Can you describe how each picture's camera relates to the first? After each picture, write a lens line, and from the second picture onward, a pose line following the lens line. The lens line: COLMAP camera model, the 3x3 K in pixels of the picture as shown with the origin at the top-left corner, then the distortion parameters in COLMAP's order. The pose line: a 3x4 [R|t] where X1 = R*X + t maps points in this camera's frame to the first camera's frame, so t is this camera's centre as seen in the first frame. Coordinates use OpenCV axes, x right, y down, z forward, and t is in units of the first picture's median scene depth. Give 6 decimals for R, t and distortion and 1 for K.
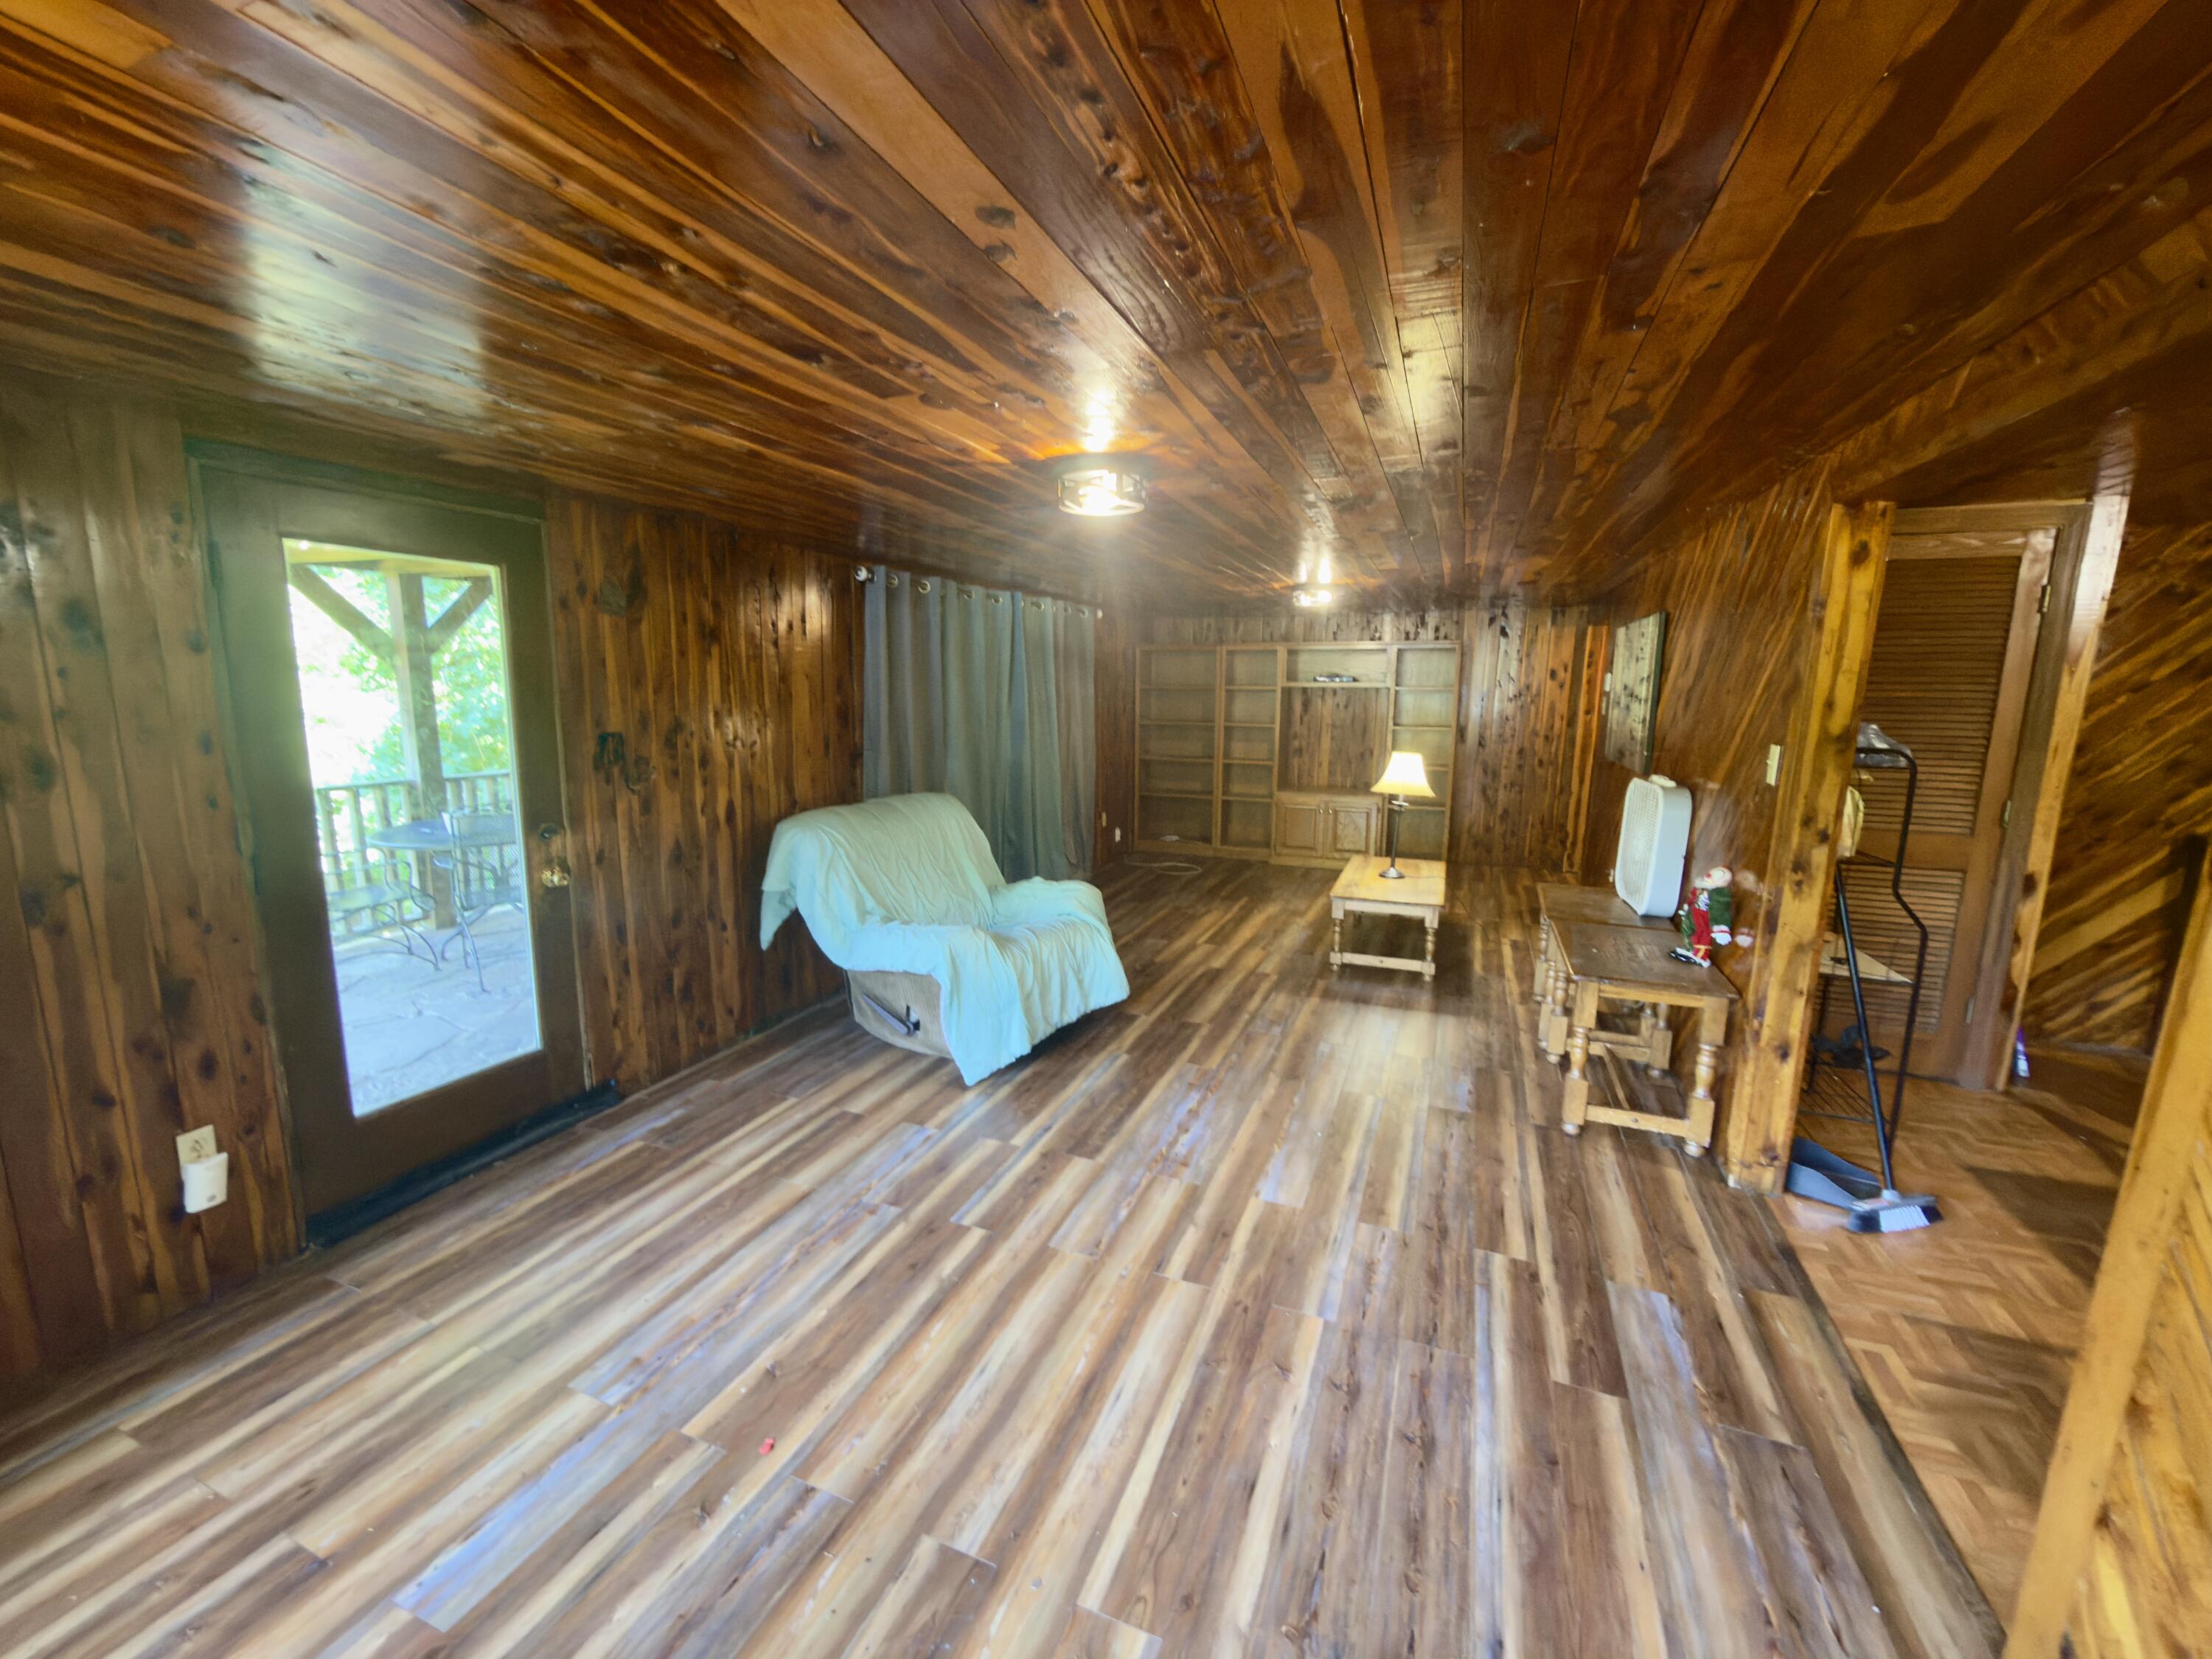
lens RADIAL K [[883.6, 0, 1106.0], [0, 883.6, 829.5], [0, 0, 1]] dist [0.001871, 0.000554]
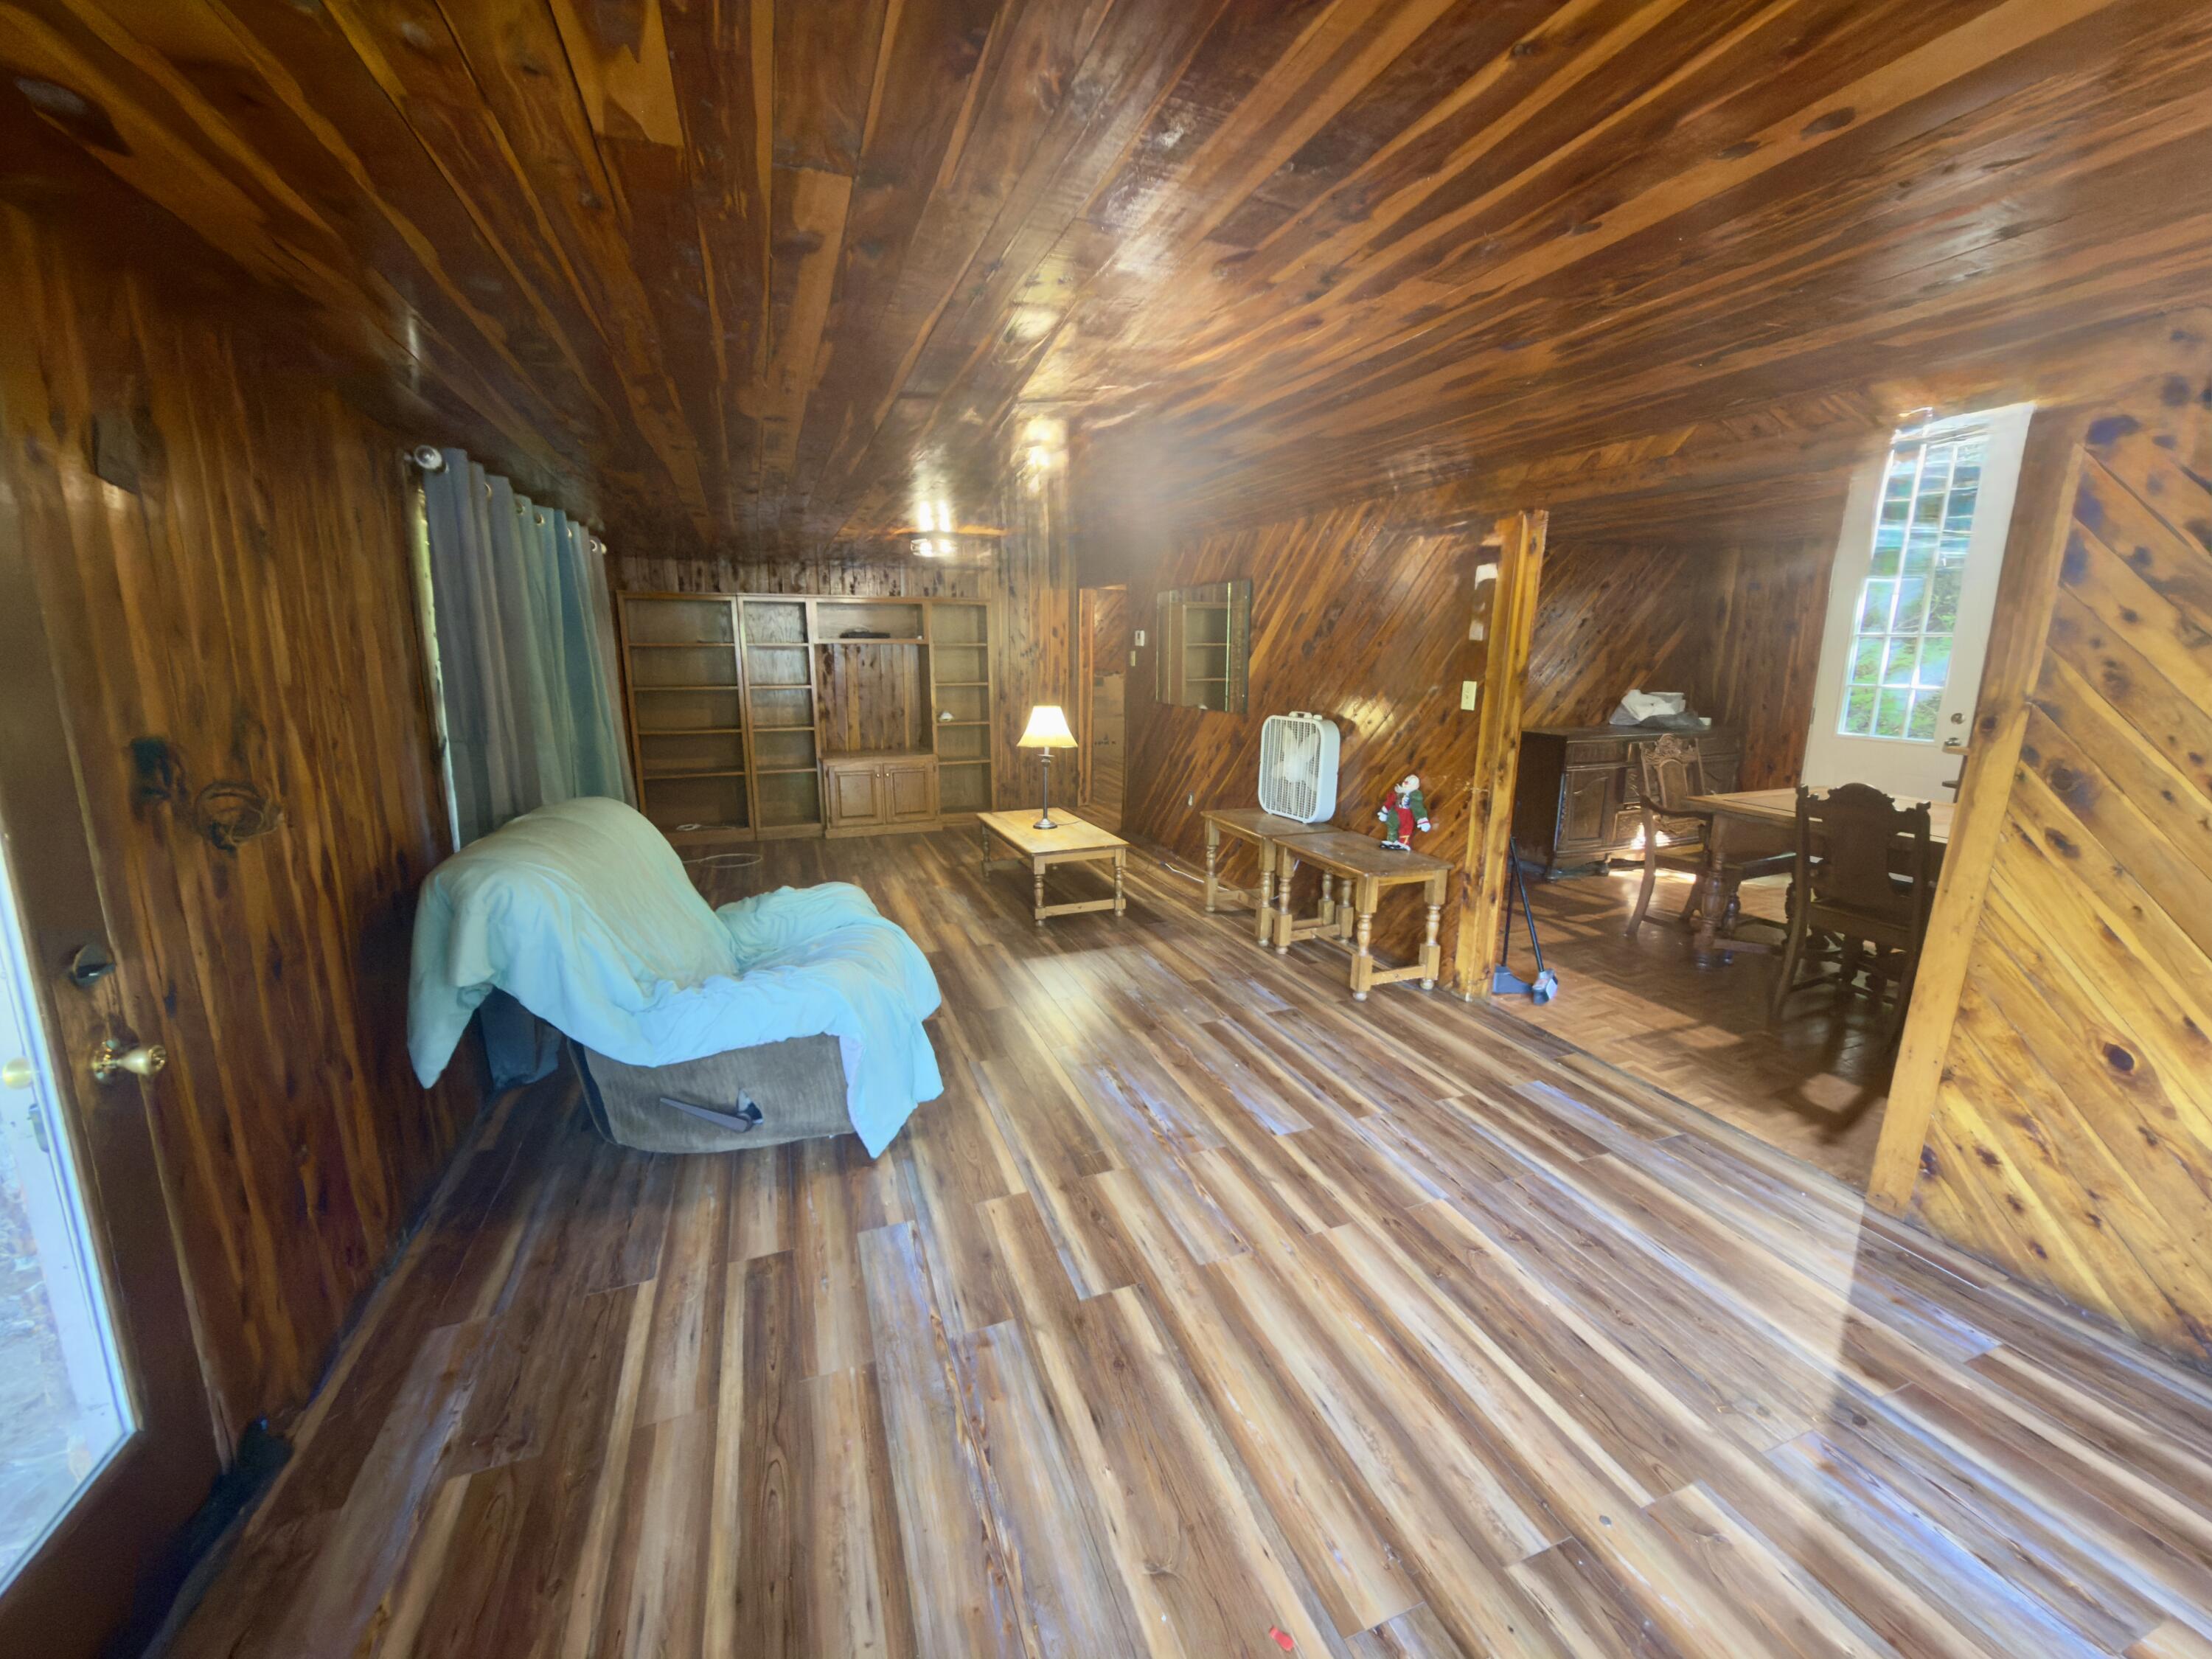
lens RADIAL K [[884.4, 0, 1106.0], [0, 884.4, 829.5], [0, 0, 1]] dist [-0.000405, -0.000259]
pose [[0.729613, -0.143453, 0.668645, -0.593630], [0.113910, 0.989585, 0.088012, -0.050455], [-0.674307, 0.011951, 0.738355, 0.349783]]
